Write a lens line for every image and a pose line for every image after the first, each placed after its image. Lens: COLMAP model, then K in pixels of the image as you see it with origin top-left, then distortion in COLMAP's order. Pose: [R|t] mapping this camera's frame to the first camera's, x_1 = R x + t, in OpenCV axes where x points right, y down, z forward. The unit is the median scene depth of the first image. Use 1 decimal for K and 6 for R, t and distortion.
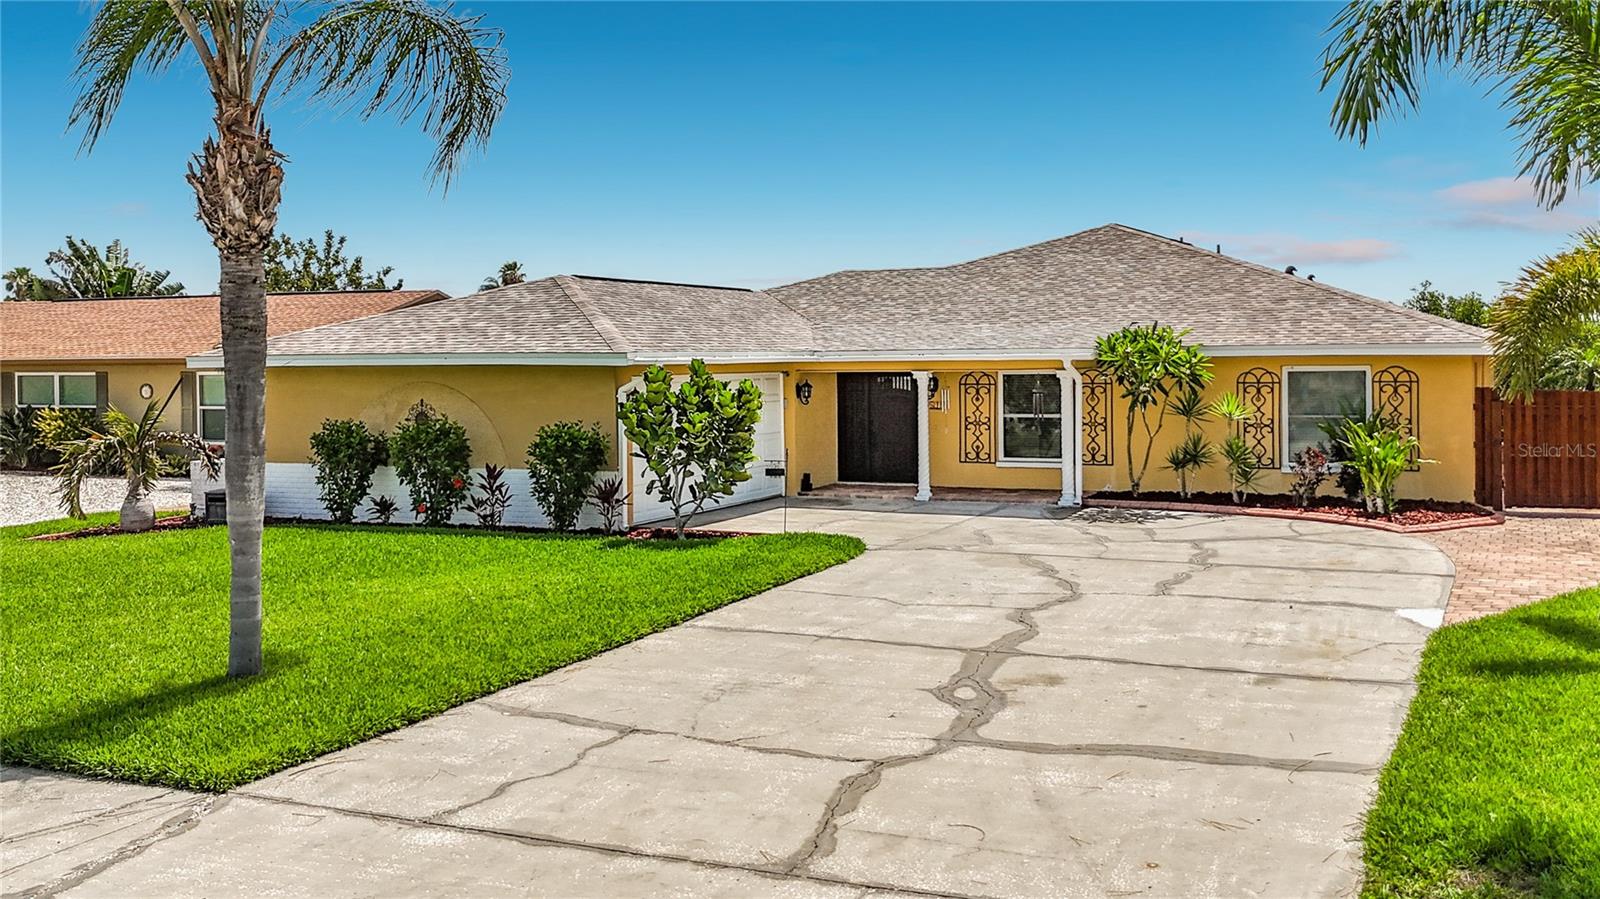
lens RADIAL K [[1415.6, 0, 902.6], [0, 1415.6, 450.8], [0, 0, 1]] dist [0.058393, -0.004585]
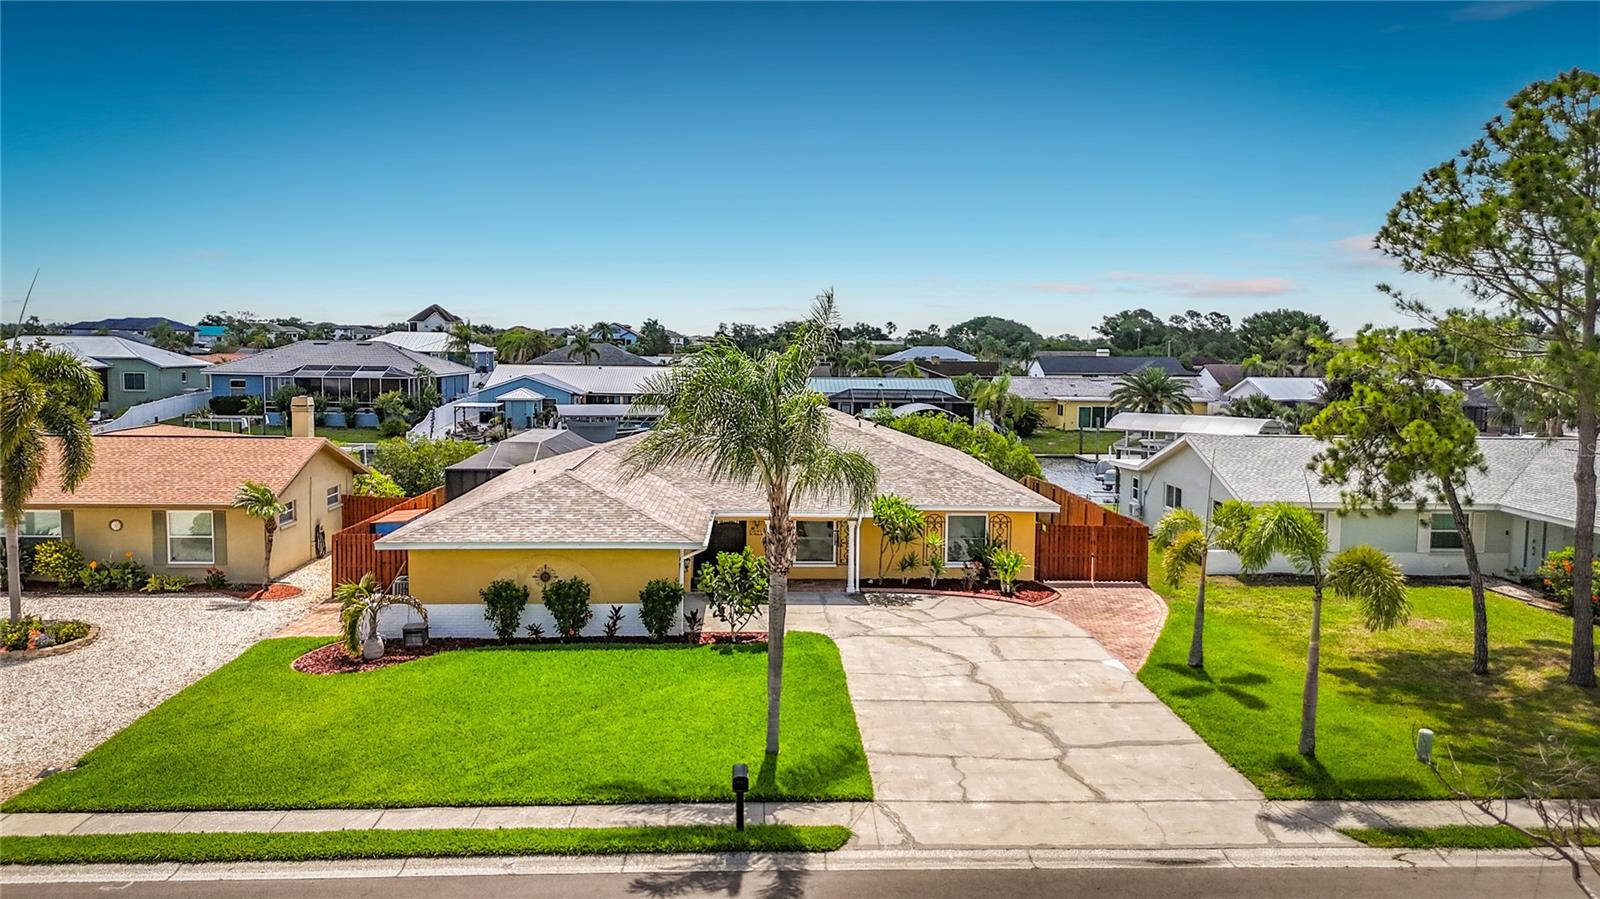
lens RADIAL K [[1160.7, 0, 800.0], [0, 1160.7, 449.5], [0, 0, 1]] dist [0.054332, -0.002116]
pose [[0.903042, -0.017178, 0.429209, -0.677870], [0.007238, 0.999667, 0.024781, -0.211813], [-0.429492, -0.019272, 0.902865, -0.402295]]
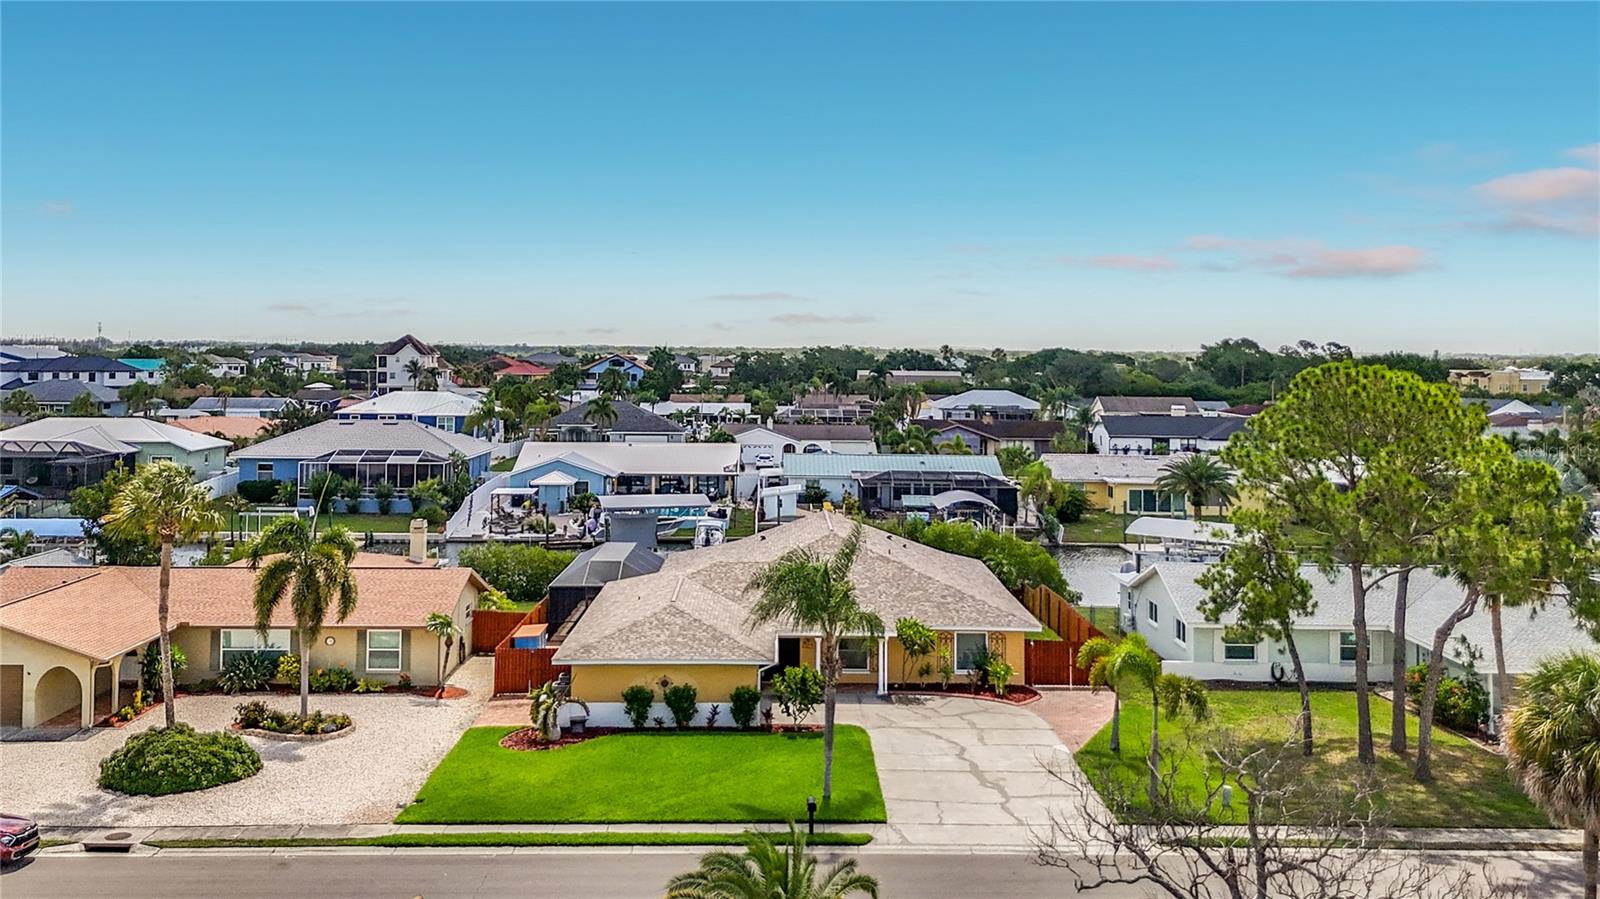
lens RADIAL K [[1486.7, 0, 799.4], [0, 1486.7, 318.5], [0, 0, 1]] dist [0.058131, -0.005676]
pose [[0.913341, 0.029895, 0.406097, -1.217633], [0.007751, 0.995844, -0.090742, -0.421672], [-0.407122, 0.086026, 0.909314, -1.518197]]
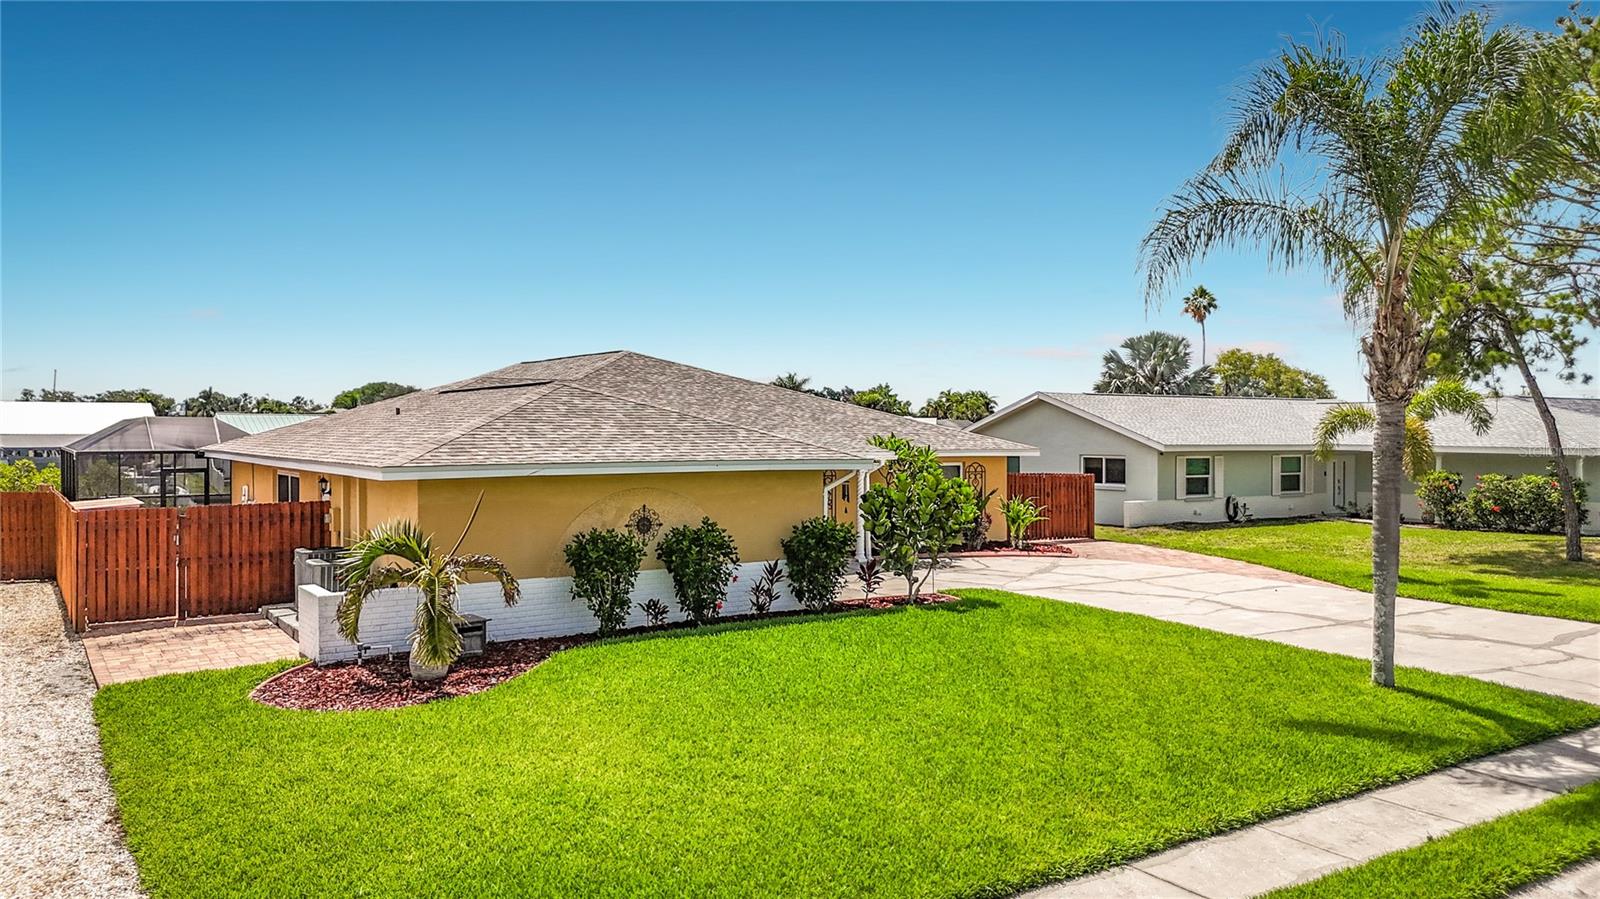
lens RADIAL K [[1160.7, 0, 800.0], [0, 1160.7, 449.5], [0, 0, 1]] dist [0.054332, -0.002116]
pose [[0.557706, -0.001388, 0.830038, -0.999376], [0.053695, 0.997964, -0.034409, -0.042272], [-0.828300, 0.063759, 0.556645, 0.443204]]
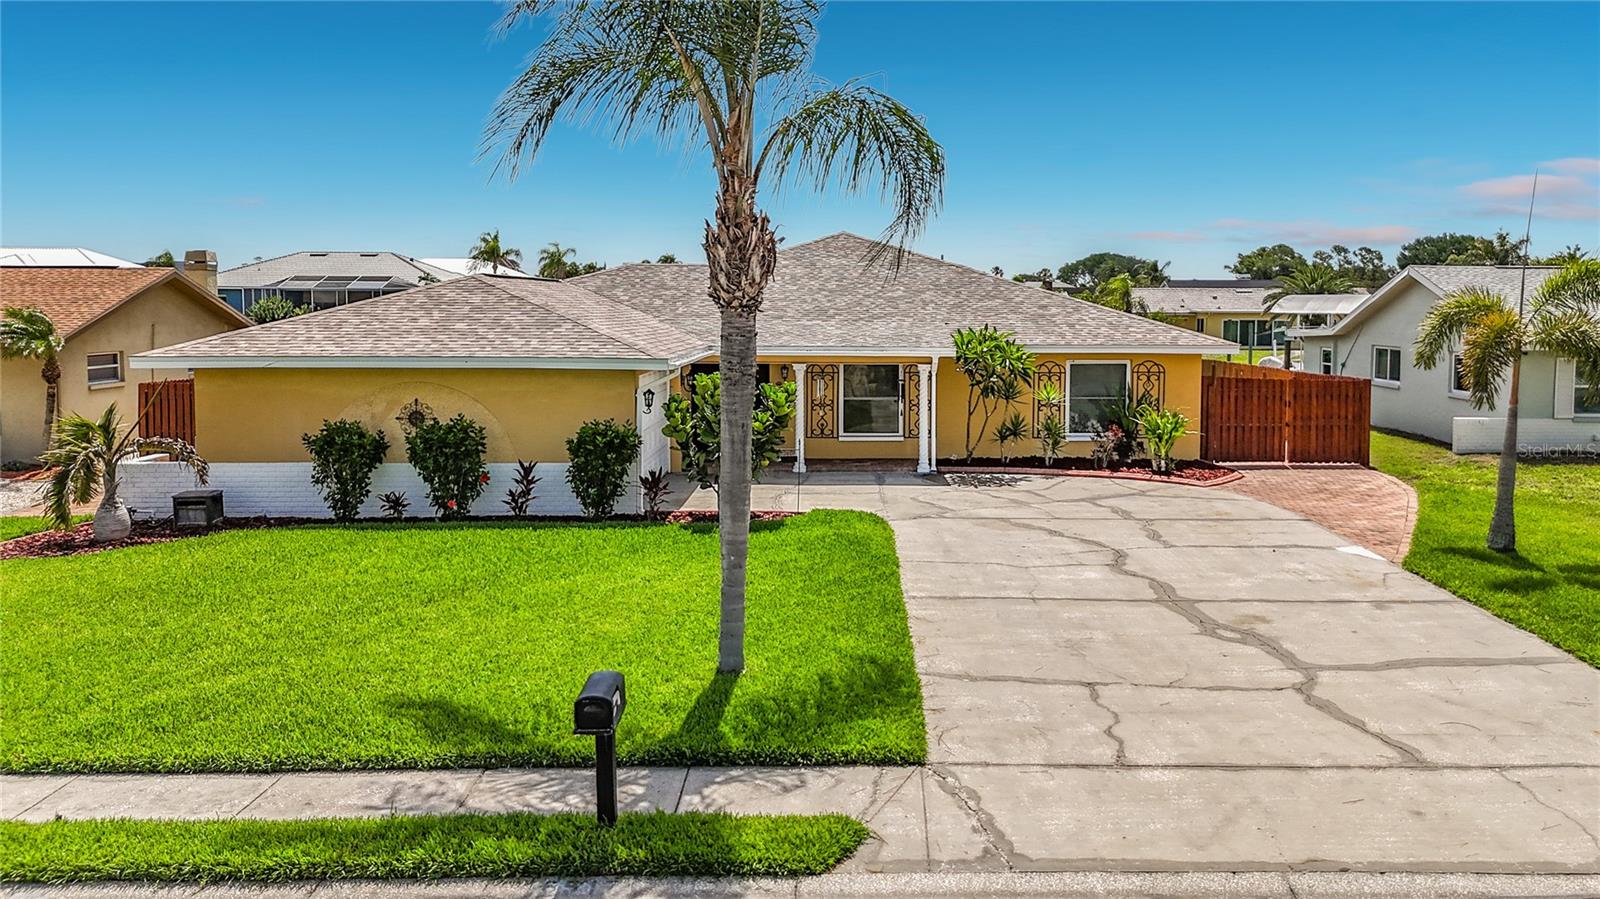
lens RADIAL K [[1265.6, 0, 860.9], [0, 1265.6, 424.5], [0, 0, 1]] dist [0.033327, -0.003882]
pose [[0.915422, -0.024605, 0.401743, -0.427927], [0.014205, 0.999483, 0.028846, -0.040883], [-0.402245, -0.020699, 0.915298, 0.005681]]
